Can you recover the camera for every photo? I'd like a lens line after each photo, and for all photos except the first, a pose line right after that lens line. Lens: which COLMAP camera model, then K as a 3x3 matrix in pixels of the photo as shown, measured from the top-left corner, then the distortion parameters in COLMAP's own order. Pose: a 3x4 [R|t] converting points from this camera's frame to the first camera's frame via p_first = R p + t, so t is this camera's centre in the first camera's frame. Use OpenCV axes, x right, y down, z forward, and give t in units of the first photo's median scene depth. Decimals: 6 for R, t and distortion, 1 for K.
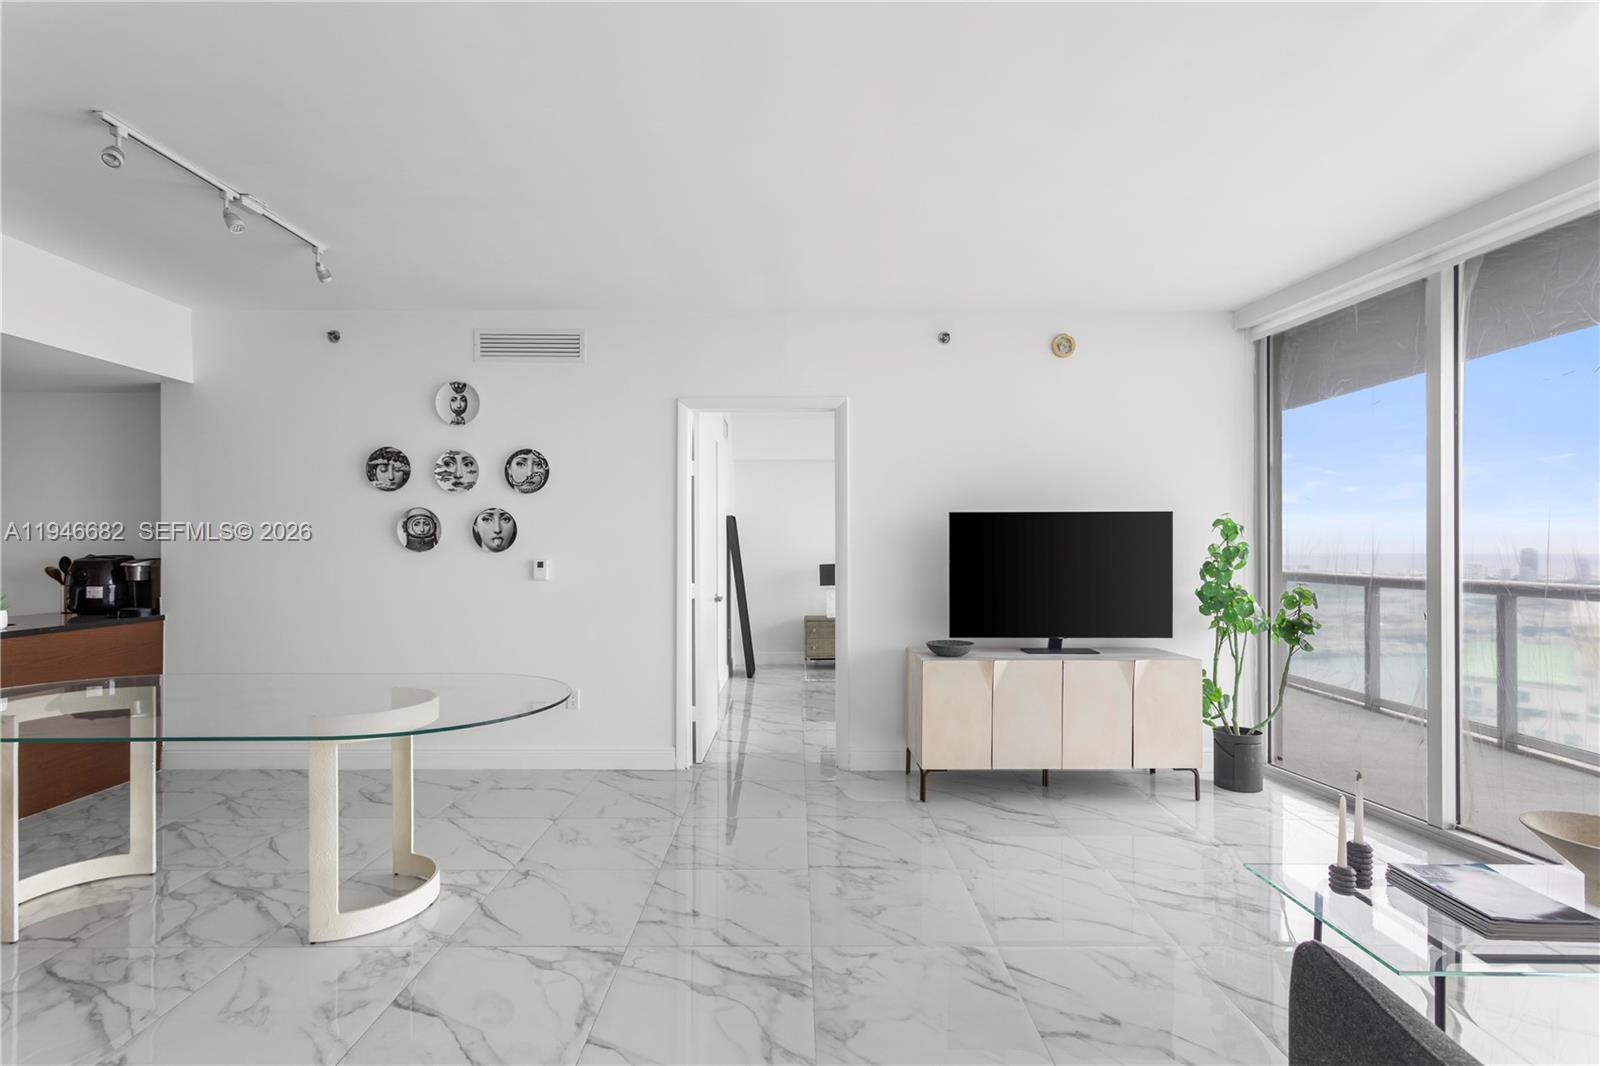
lens RADIAL K [[760.4, 0, 793.8], [0, 760.4, 546.9], [0, 0, 1]] dist [0.003080, 0.002321]
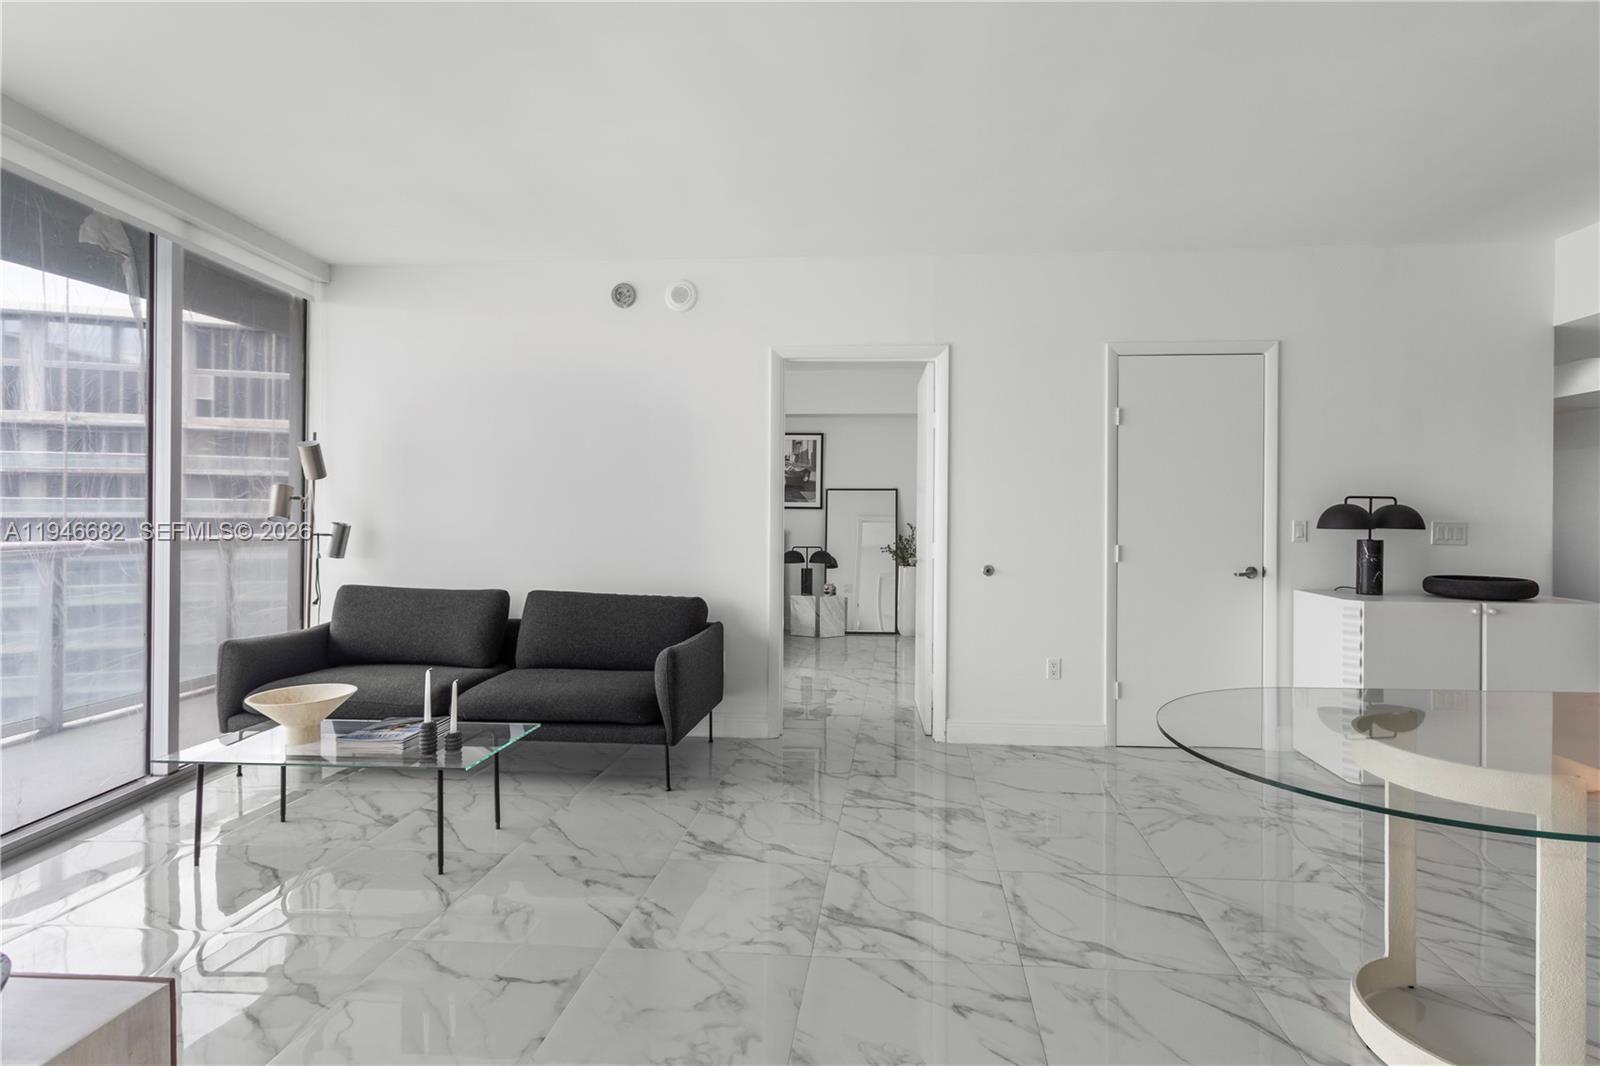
lens RADIAL K [[811.1, 0, 843.0], [0, 811.1, 508.1], [0, 0, 1]] dist [-0.001054, -0.000222]
pose [[-0.997209, -0.004881, 0.074503, -0.045003], [-0.005189, 0.999979, -0.003951, 0.004454], [-0.074482, -0.004327, -0.997213, 1.070925]]
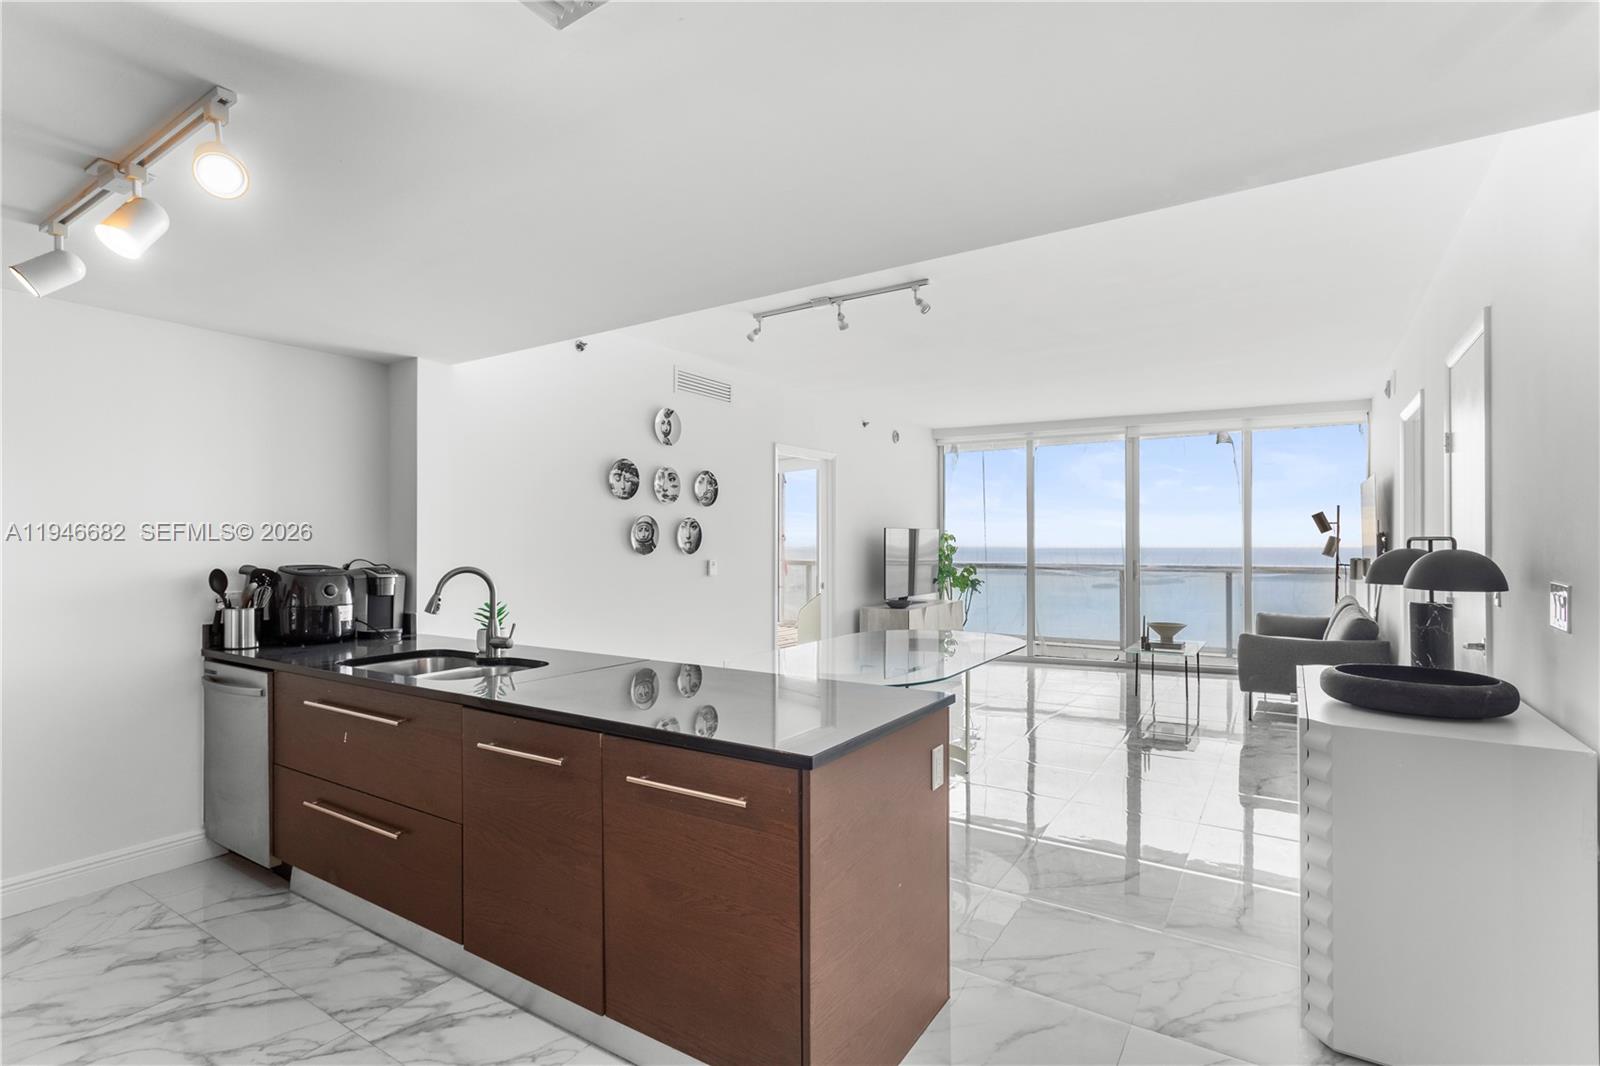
lens RADIAL K [[760.4, 0, 794.9], [0, 760.4, 536.8], [0, 0, 1]] dist [0.003080, 0.002321]
pose [[0.551718, 0.005757, 0.834011, -1.305877], [0.000404, 0.999974, -0.007170, -0.011899], [-0.834030, 0.004293, 0.551702, 0.195906]]
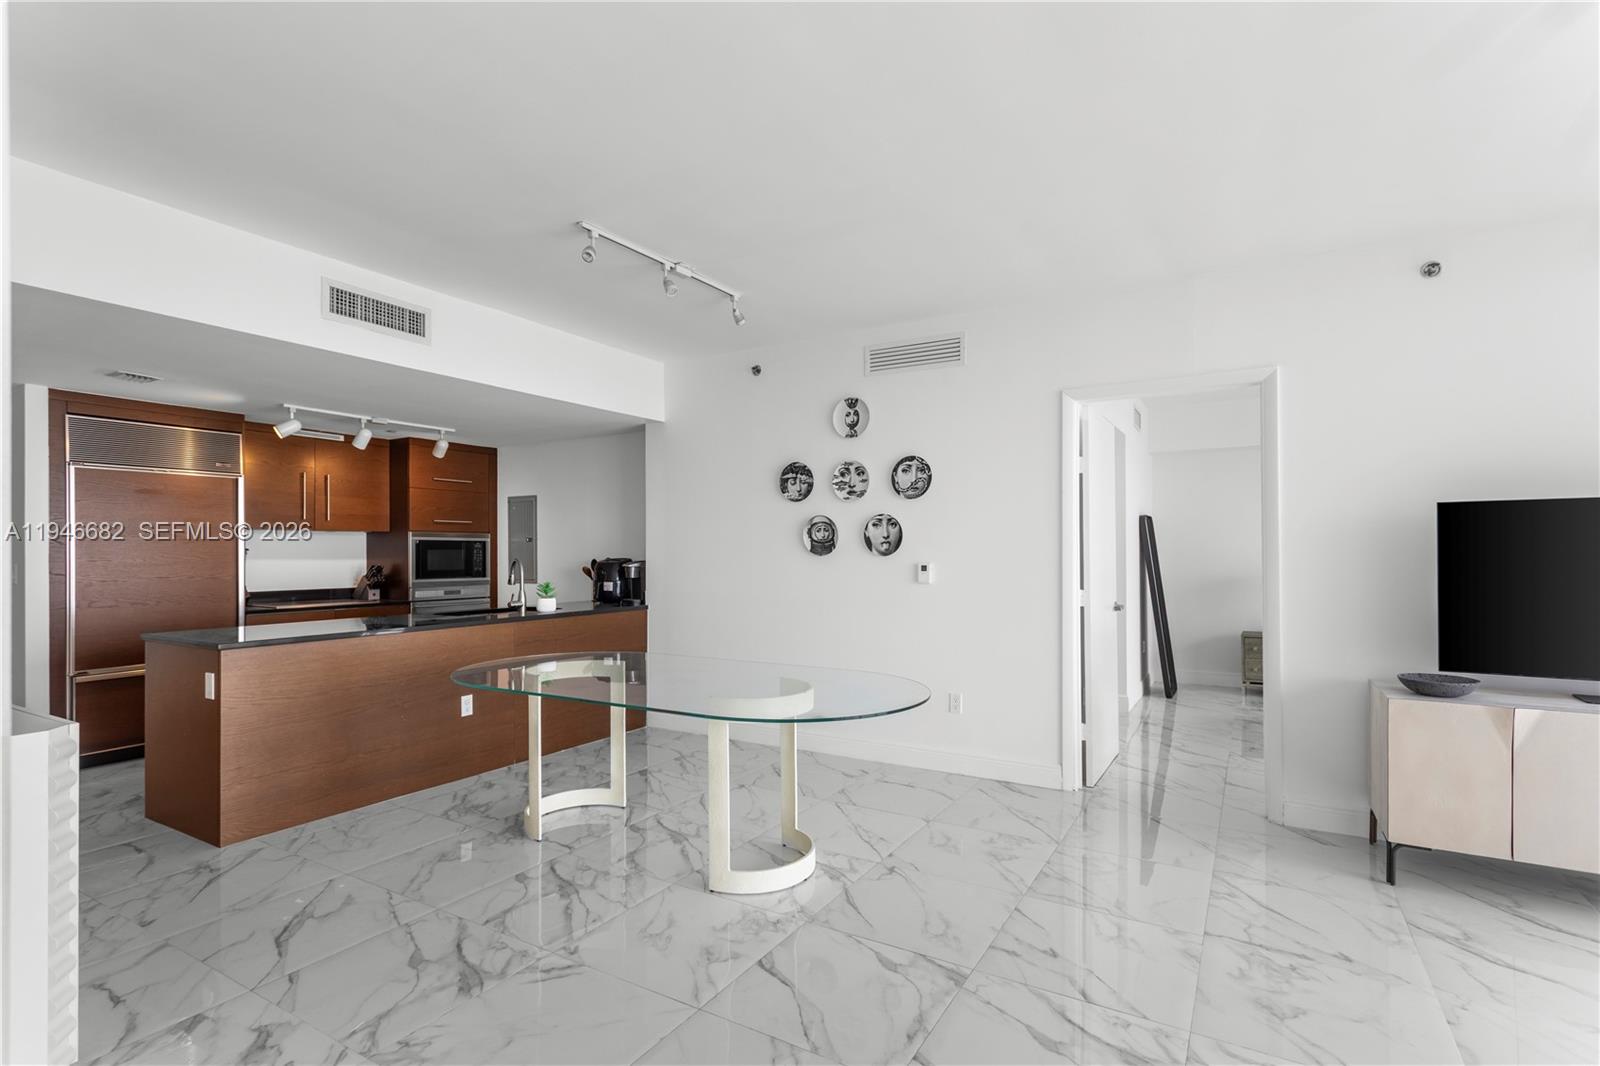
lens RADIAL K [[760.4, 0, 801.7], [0, 760.4, 547.8], [0, 0, 1]] dist [0.003080, 0.002321]
pose [[0.859510, -0.005511, -0.511089, 0.048013], [0.004198, 0.999984, -0.003723, -0.000782], [0.511102, 0.001055, 0.859520, 0.037939]]
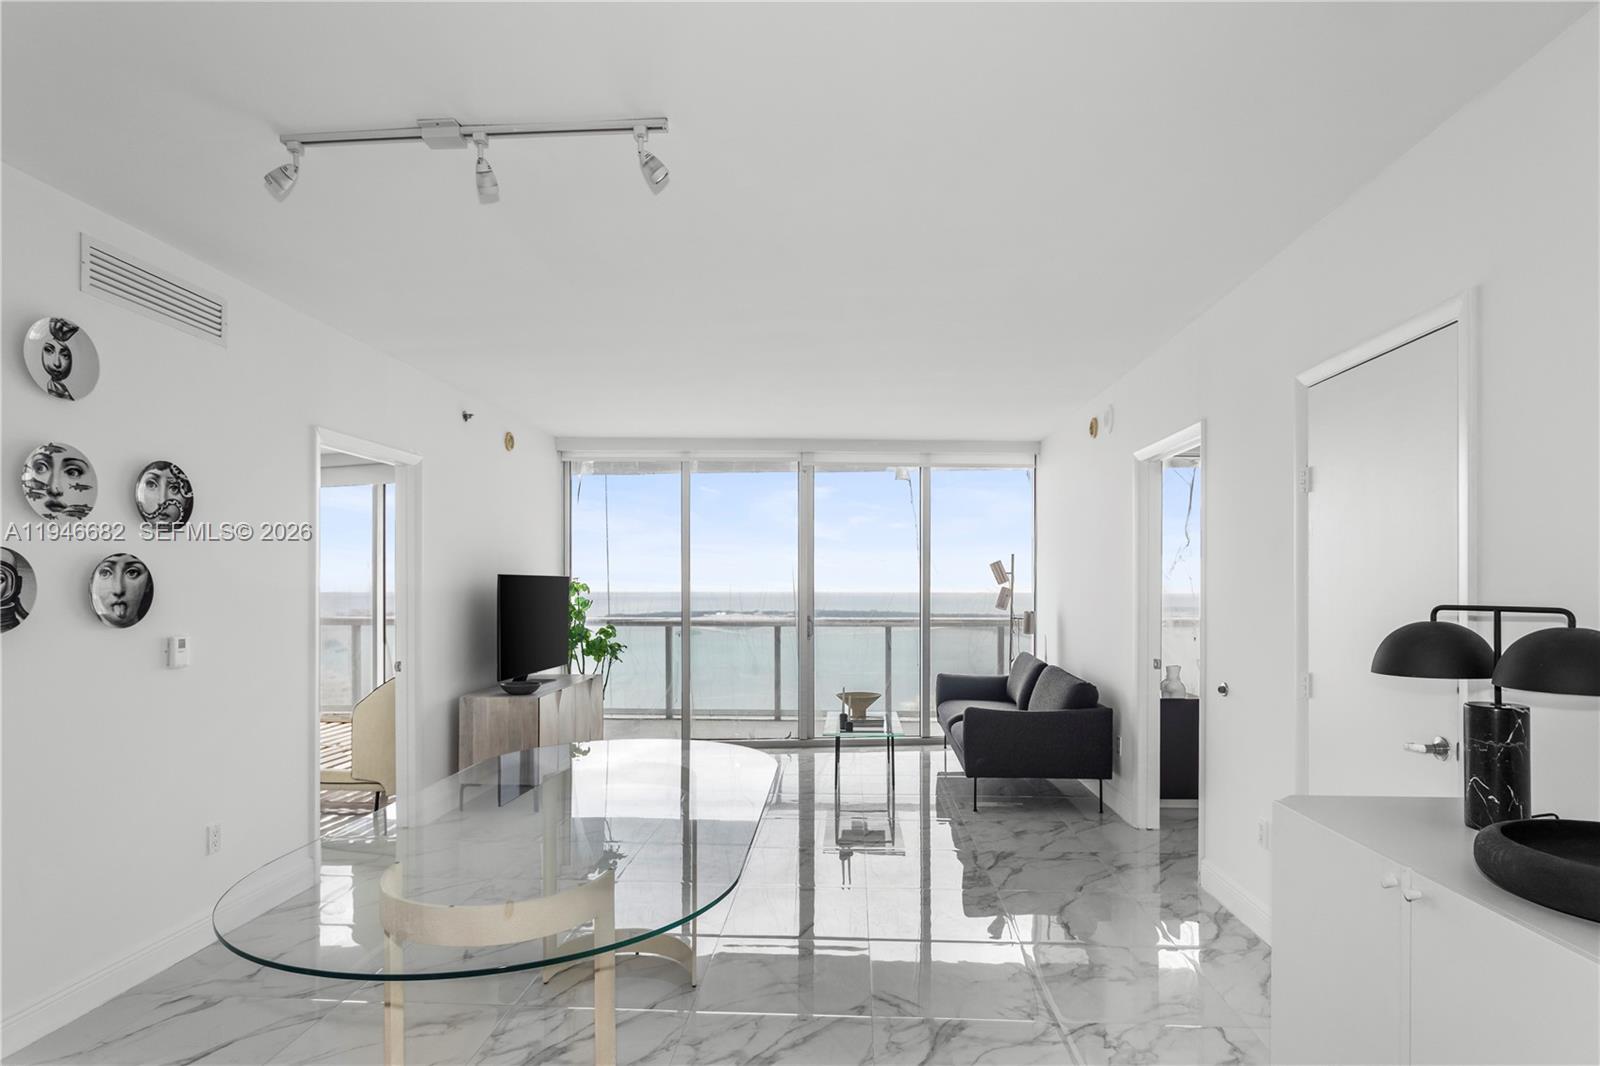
lens RADIAL K [[852.5, 0, 794.9], [0, 852.5, 585.9], [0, 0, 1]] dist [-0.001806, 0.002451]
pose [[0.072149, 0.001231, 0.997393, -1.015444], [-0.000442, 0.999999, -0.001203, -0.025180], [-0.997394, -0.000354, 0.072150, 0.430424]]
